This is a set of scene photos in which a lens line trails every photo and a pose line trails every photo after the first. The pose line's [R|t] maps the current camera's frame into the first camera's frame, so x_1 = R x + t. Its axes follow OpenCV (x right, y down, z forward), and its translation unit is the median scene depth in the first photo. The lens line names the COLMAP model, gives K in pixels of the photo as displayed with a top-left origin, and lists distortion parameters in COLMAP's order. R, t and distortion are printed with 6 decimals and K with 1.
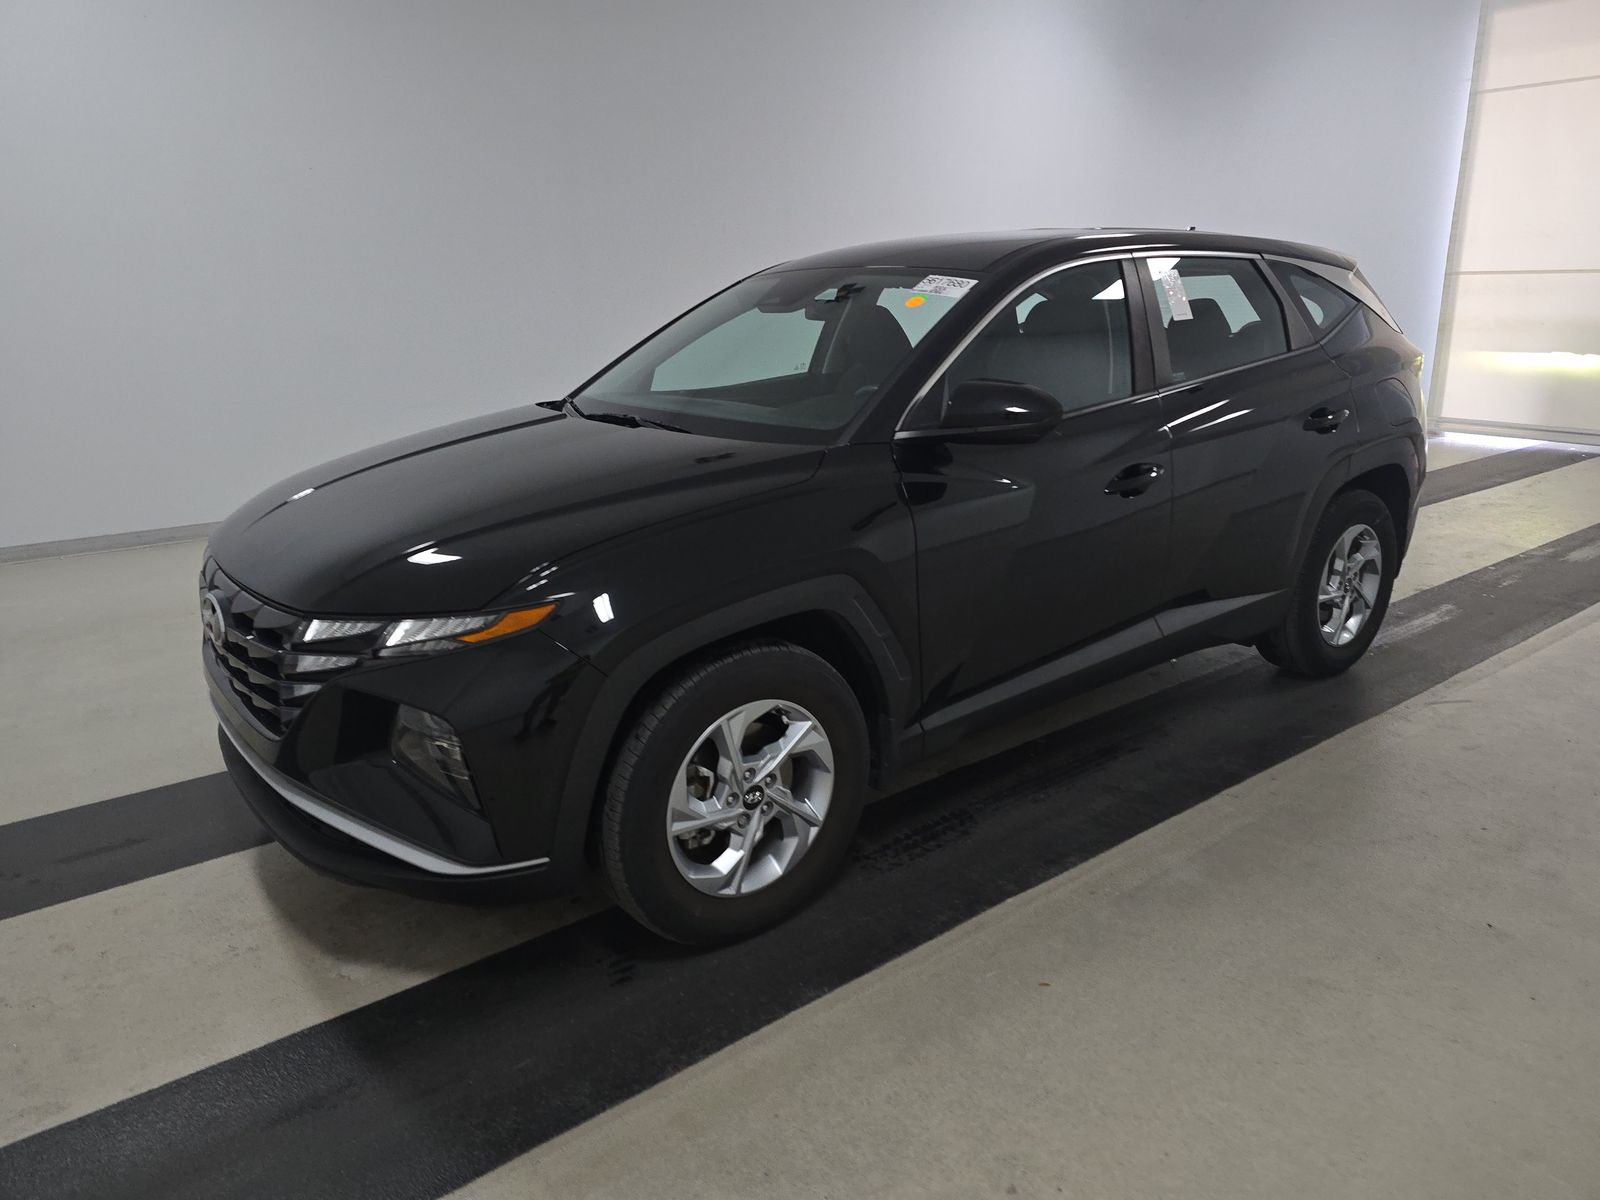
lens RADIAL K [[1081.5, 0, 796.6], [0, 1081.5, 597.3], [0, 0, 1]] dist [0.058129, -0.054009]
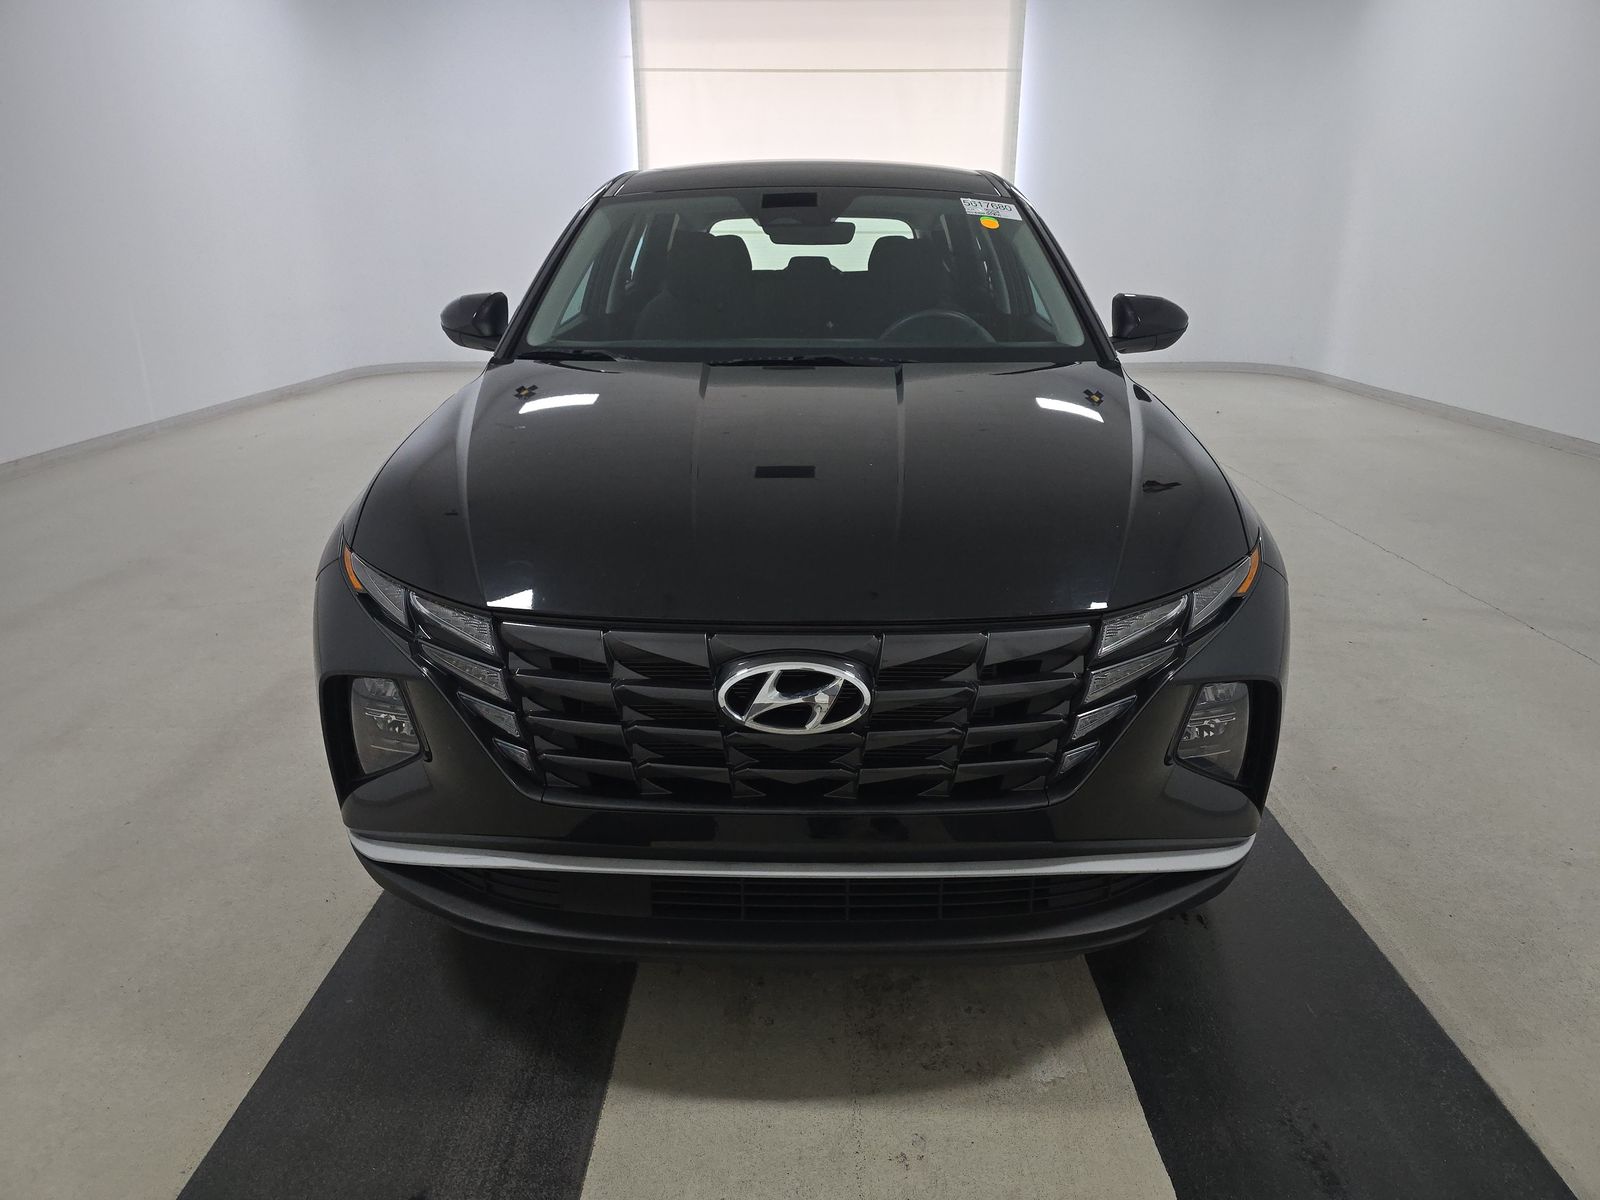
lens RADIAL K [[1081.5, 0, 796.6], [0, 1081.5, 597.3], [0, 0, 1]] dist [0.058129, -0.054009]
pose [[0.616942, -0.231076, 0.752320, -0.582221], [0.205015, 0.970108, 0.129847, -0.069350], [-0.759836, 0.074129, 0.645874, 0.347760]]
